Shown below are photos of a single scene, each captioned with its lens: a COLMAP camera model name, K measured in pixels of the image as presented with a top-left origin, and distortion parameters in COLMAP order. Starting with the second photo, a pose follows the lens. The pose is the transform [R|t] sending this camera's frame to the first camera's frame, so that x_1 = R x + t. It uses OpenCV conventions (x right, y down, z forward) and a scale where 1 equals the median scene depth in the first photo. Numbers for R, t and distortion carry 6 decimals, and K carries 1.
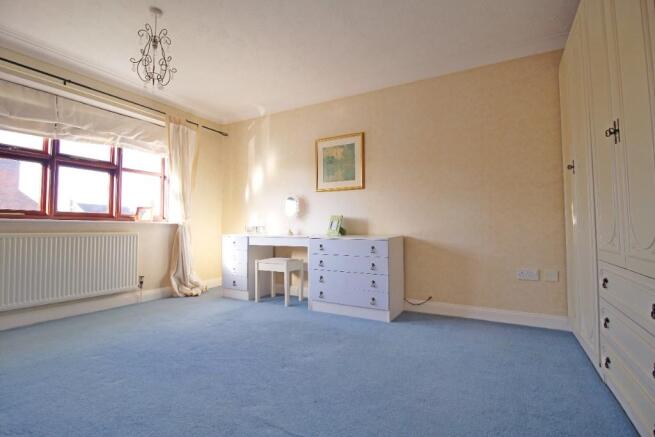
lens RADIAL K [[307.0, 0, 328.1], [0, 307.0, 222.3], [0, 0, 1]] dist [-0.006133, -0.001330]
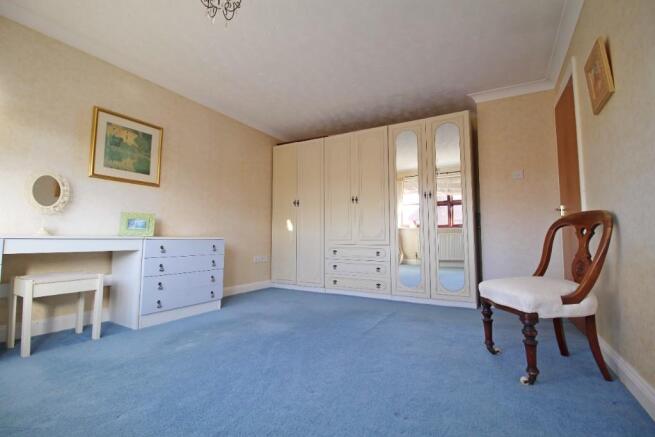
lens RADIAL K [[307.0, 0, 326.8], [0, 307.0, 214.5], [0, 0, 1]] dist [-0.006133, -0.001330]
pose [[0.008178, 0.076955, 0.997001, -0.797210], [-0.025984, 0.996714, -0.076719, 0.033489], [-0.999629, -0.025279, 0.010151, 0.465300]]
